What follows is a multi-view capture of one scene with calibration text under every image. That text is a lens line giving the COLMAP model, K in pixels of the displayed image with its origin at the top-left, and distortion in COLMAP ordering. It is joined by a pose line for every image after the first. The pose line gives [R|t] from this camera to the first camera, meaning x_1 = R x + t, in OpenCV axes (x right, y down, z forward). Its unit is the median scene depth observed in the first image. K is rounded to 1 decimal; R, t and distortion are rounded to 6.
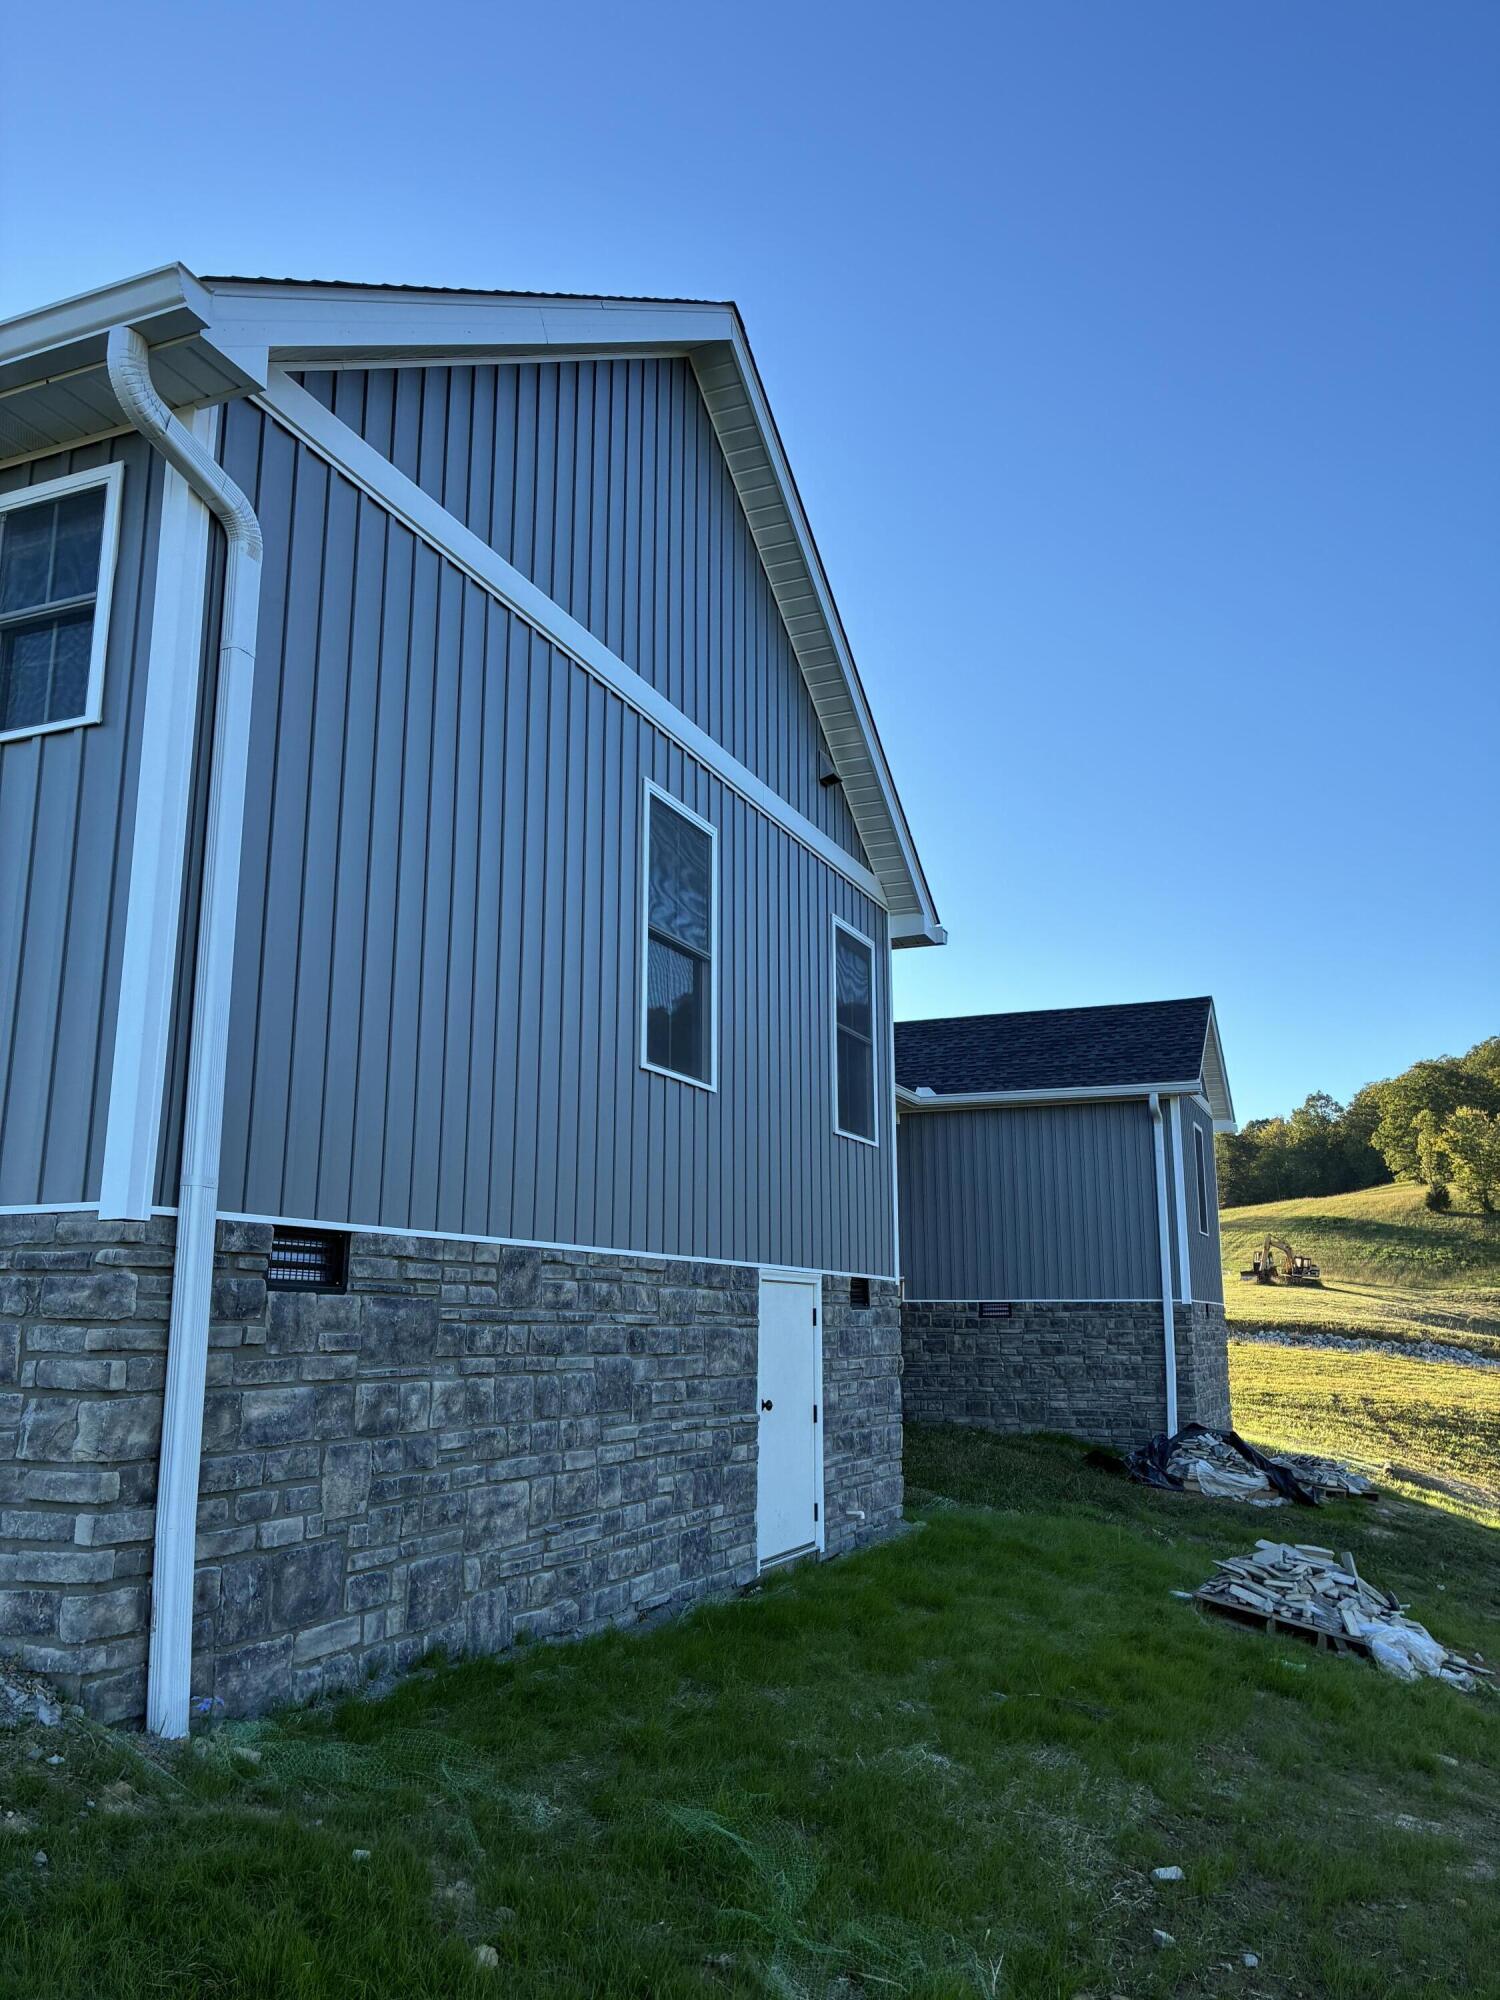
lens RADIAL K [[1511.6, 0, 750.0], [0, 1511.6, 1000.0], [0, 0, 1]] dist [-0.004293, 0.111254]
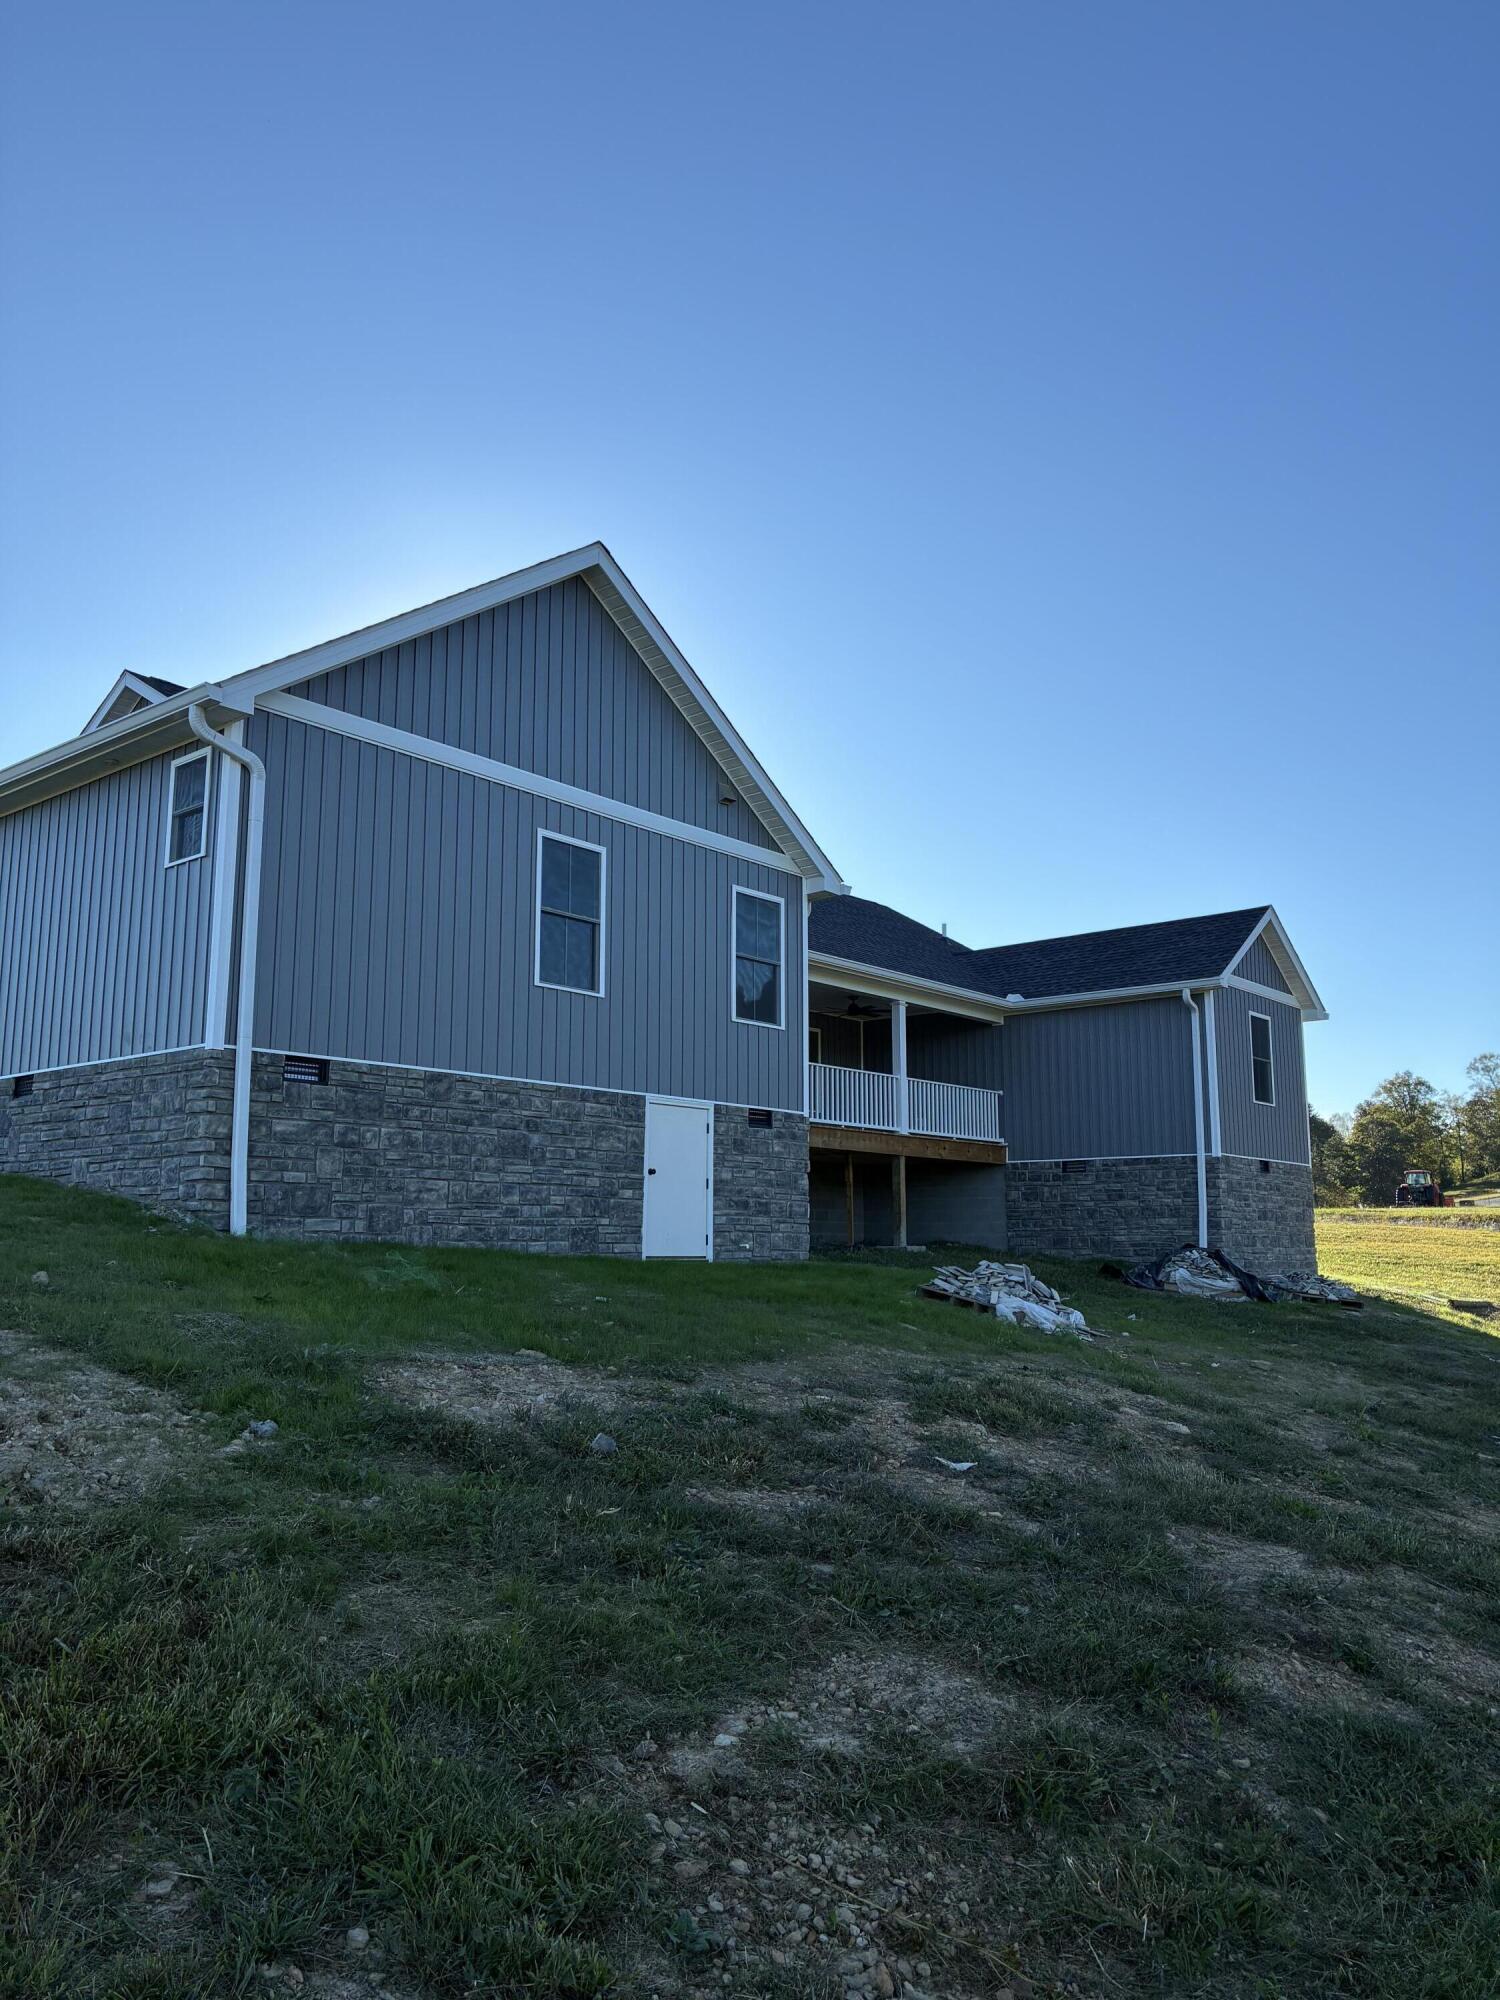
lens RADIAL K [[1502.5, 0, 750.0], [0, 1502.5, 1000.0], [0, 0, 1]] dist [0.054088, -0.009940]
pose [[0.953075, -0.049728, -0.298621, 0.859817], [0.062455, 0.997495, 0.033223, 0.020682], [0.296221, -0.050315, 0.953793, -0.832078]]
